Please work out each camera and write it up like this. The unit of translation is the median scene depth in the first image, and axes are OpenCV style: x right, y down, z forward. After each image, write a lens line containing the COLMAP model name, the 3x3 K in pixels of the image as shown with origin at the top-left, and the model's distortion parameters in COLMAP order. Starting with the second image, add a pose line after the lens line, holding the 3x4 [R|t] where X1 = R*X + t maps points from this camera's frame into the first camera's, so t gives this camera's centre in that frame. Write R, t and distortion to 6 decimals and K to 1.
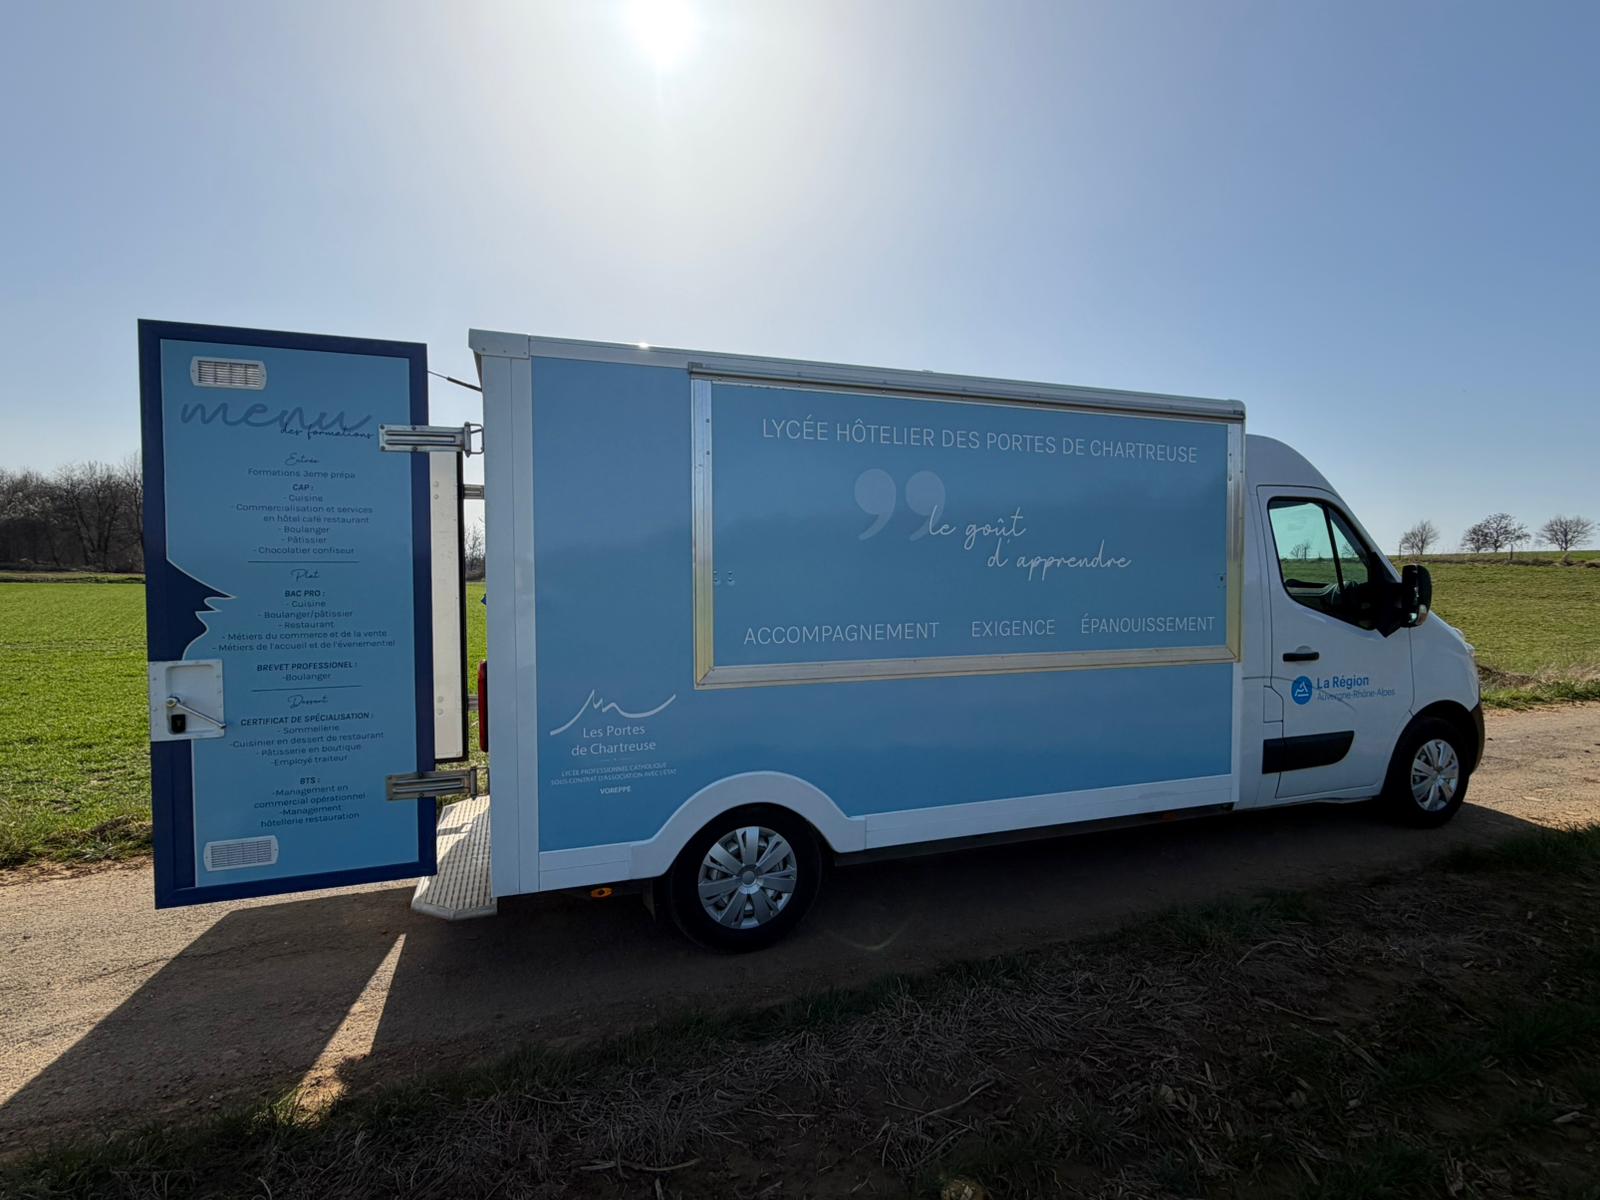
lens RADIAL K [[785.5, 0, 803.0], [0, 785.5, 598.7], [0, 0, 1]] dist [-0.011511, 0.003271]
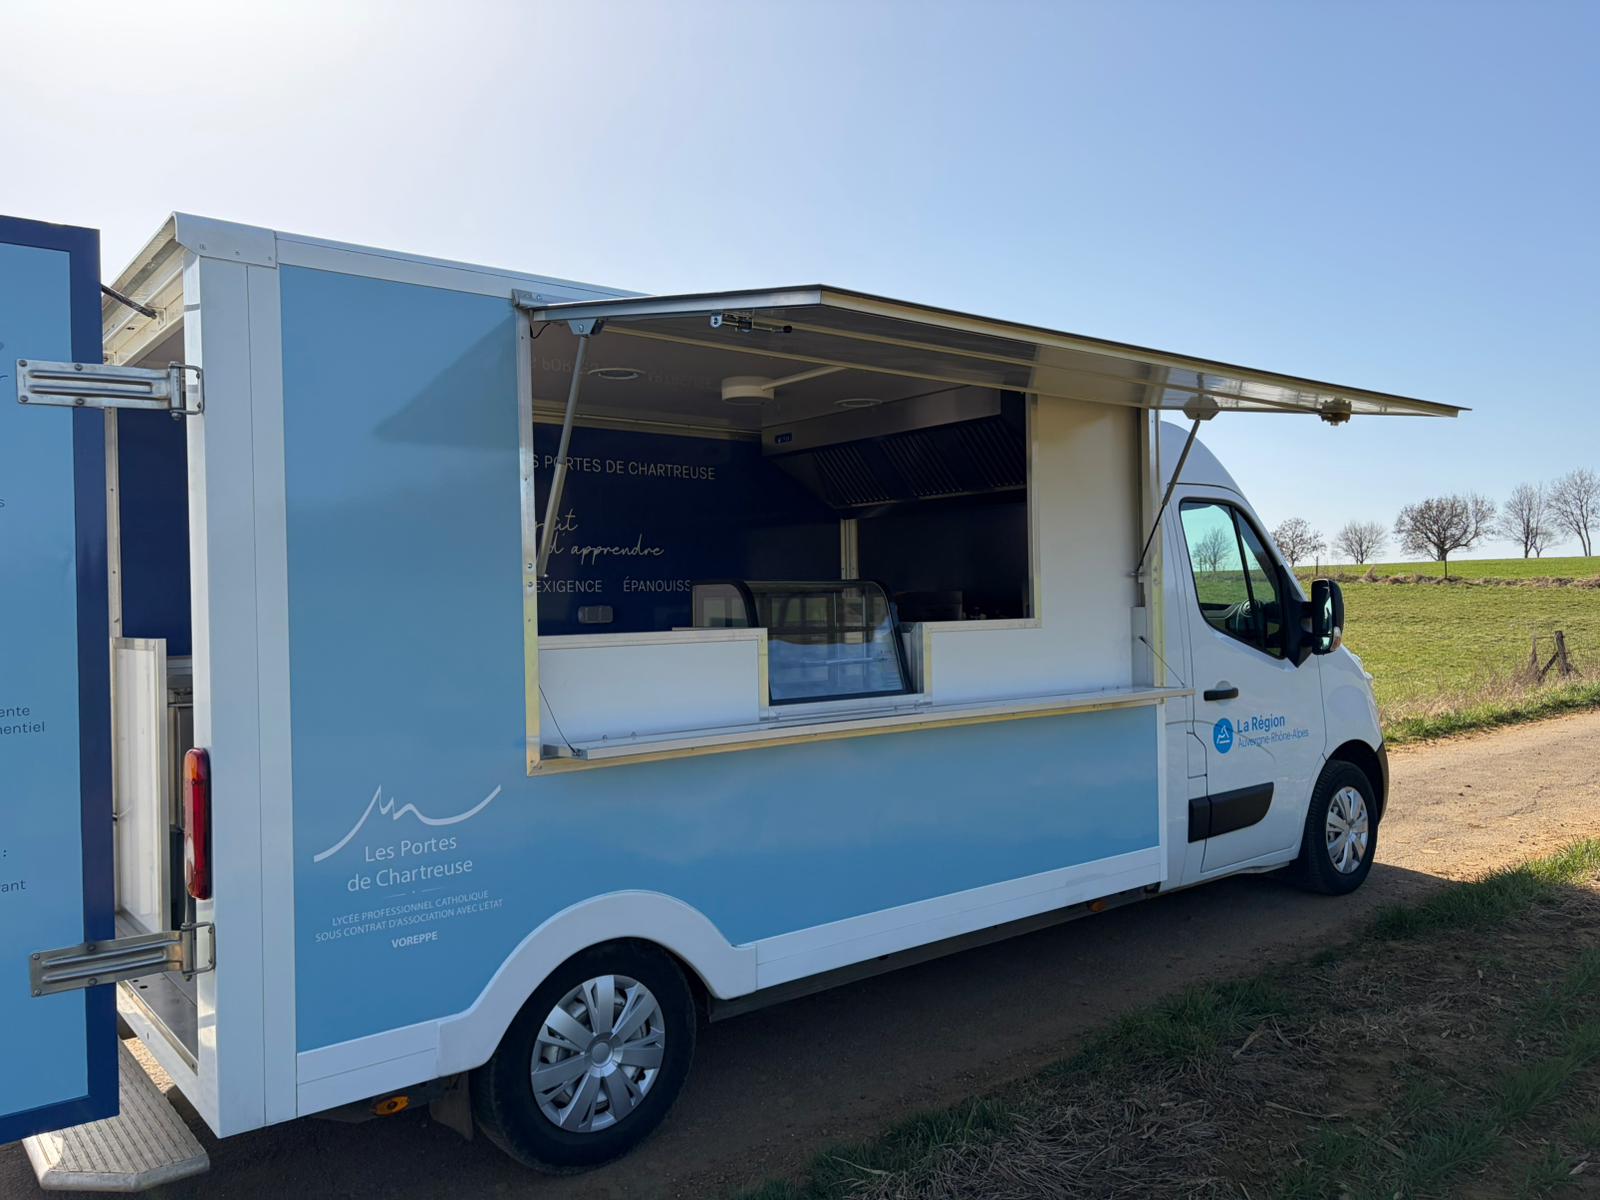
lens RADIAL K [[1204.2, 0, 801.3], [0, 1204.2, 607.4], [0, 0, 1]] dist [0.014754, -0.004373]
pose [[0.941535, -0.018102, 0.336429, -0.248317], [0.028408, 0.999265, -0.025737, 0.004968], [-0.335716, 0.033789, 0.941357, -0.046915]]
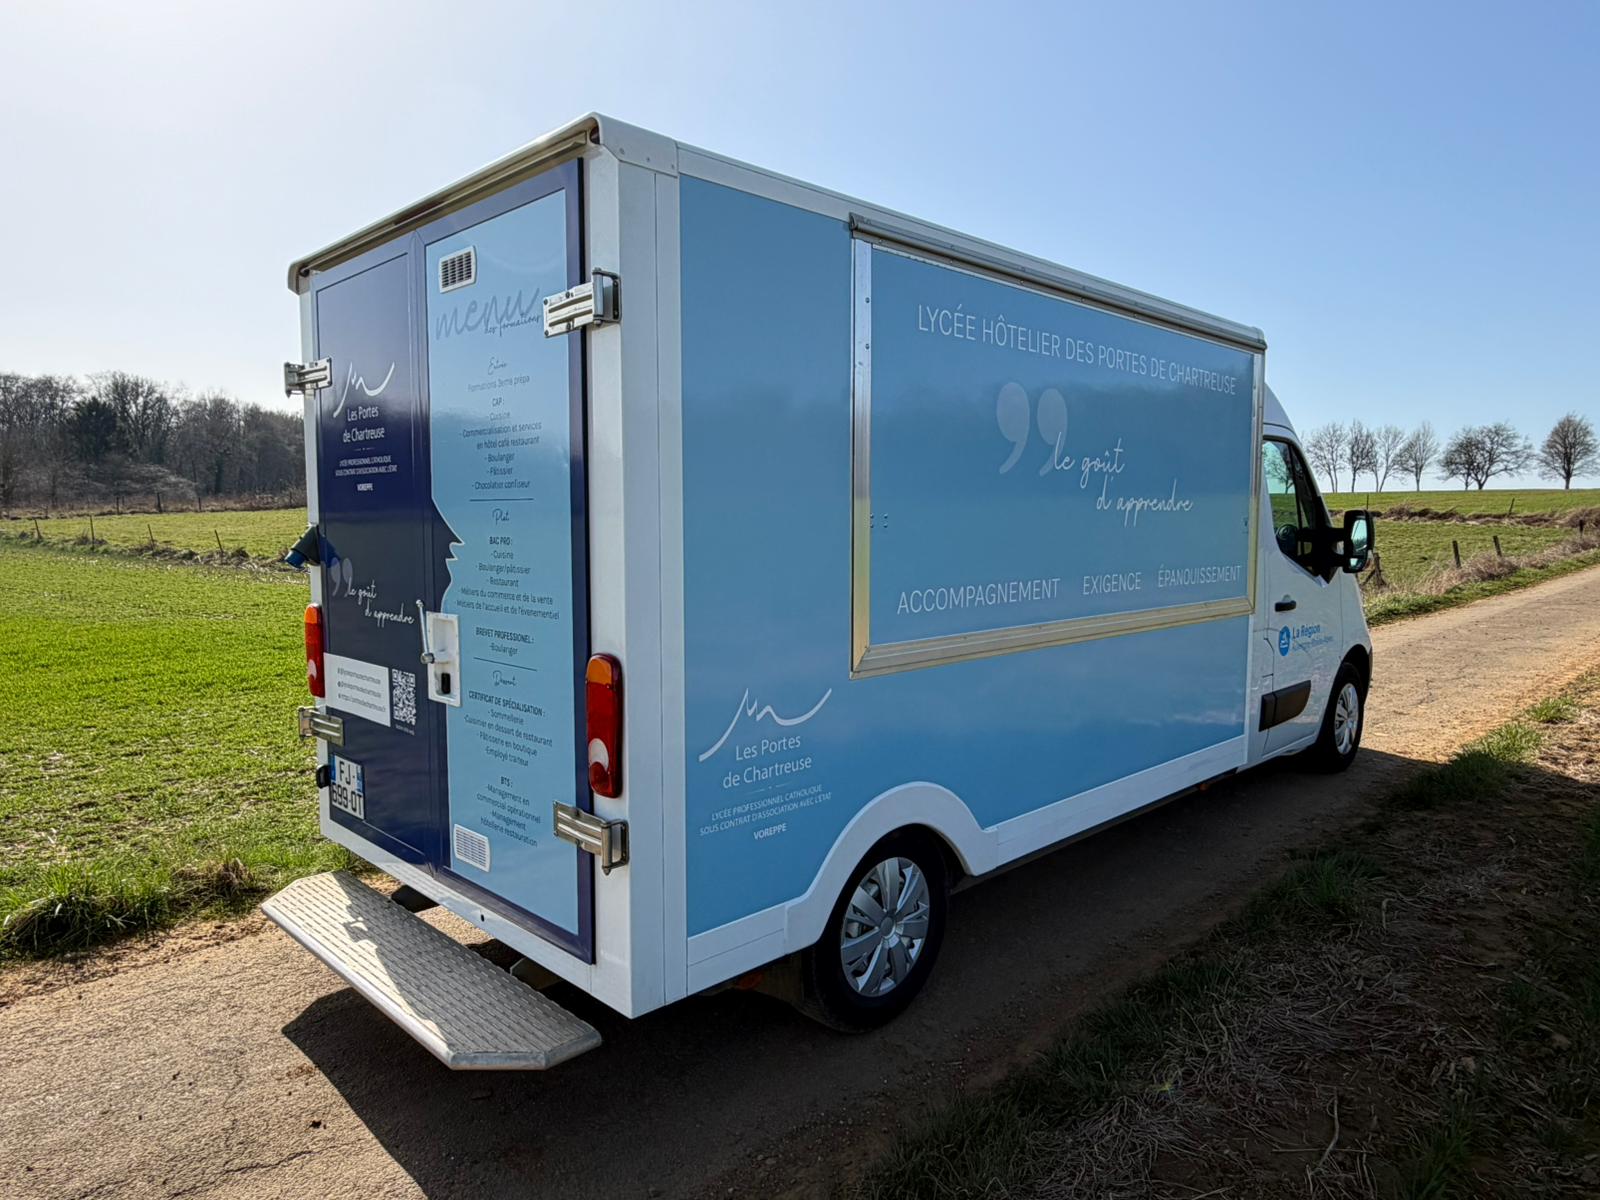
lens RADIAL K [[1015.8, 0, 793.0], [0, 1015.8, 604.1], [0, 0, 1]] dist [0.012086, -0.008871]
pose [[0.904747, -0.034847, 0.424521, -0.549036], [0.012232, 0.998363, 0.055880, -0.005280], [-0.425774, -0.045364, 0.903692, 0.176590]]
